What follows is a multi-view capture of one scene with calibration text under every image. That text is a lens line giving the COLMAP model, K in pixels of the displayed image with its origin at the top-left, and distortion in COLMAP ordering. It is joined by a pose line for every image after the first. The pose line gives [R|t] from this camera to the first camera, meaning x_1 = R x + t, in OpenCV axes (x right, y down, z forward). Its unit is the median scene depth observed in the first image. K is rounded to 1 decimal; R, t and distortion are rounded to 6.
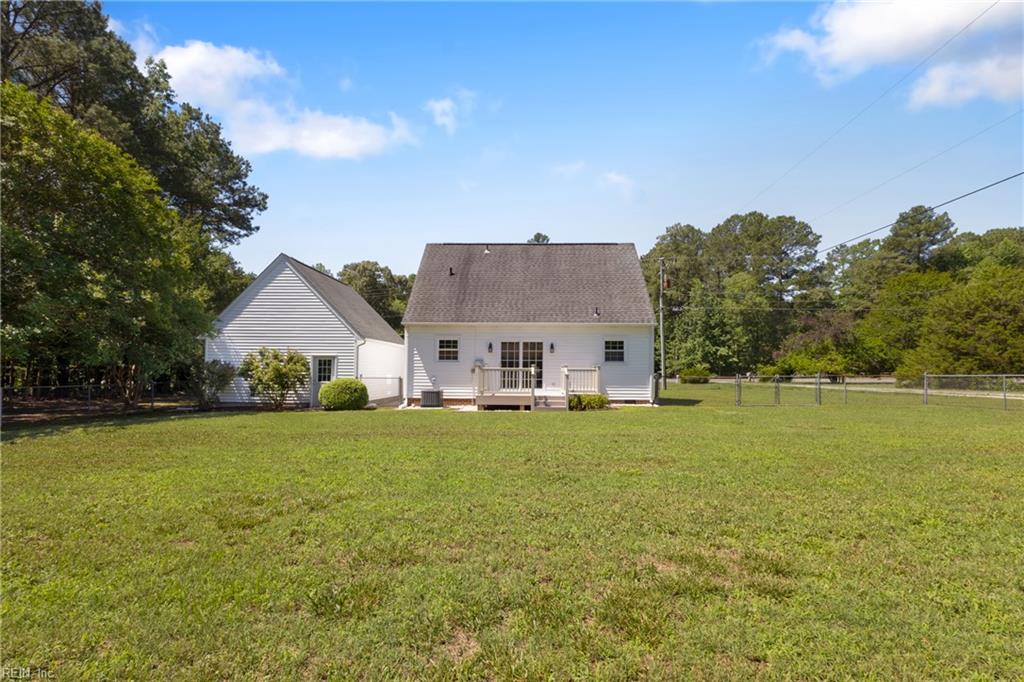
lens RADIAL K [[485.7, 0, 514.1], [0, 485.7, 361.6], [0, 0, 1]] dist [0.002860, 0.000415]
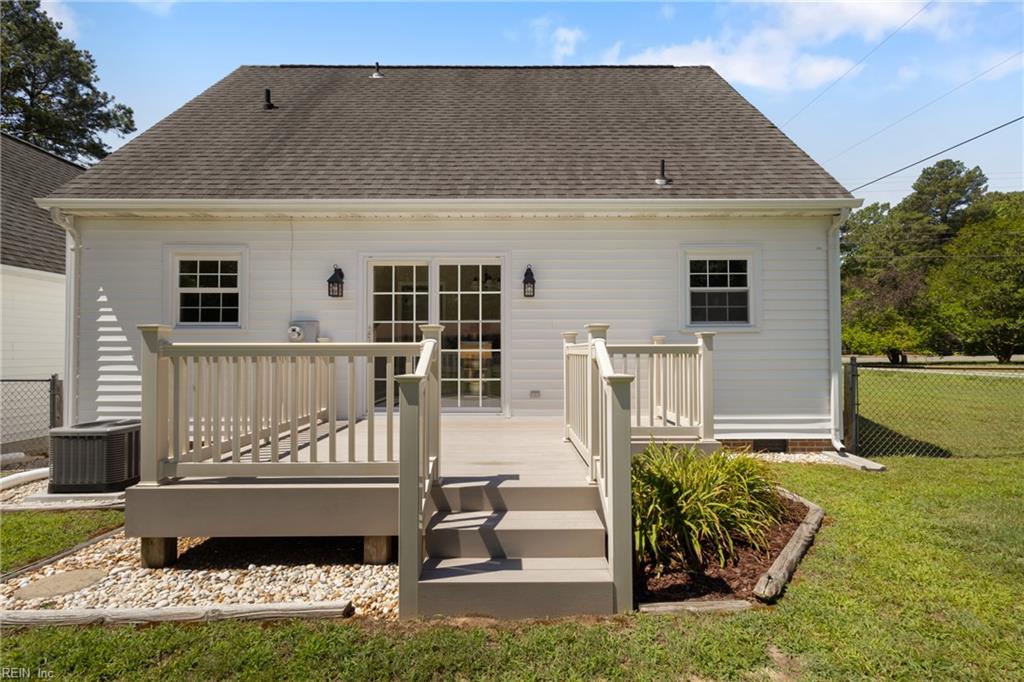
lens RADIAL K [[479.9, 0, 512.0], [0, 479.9, 341.0], [0, 0, 1]] dist [0.001069, 0.000315]
pose [[0.999243, -0.008833, 0.037881, 0.053670], [0.008936, 0.999957, -0.002551, 0.011748], [-0.037857, 0.002887, 0.999279, 0.673548]]
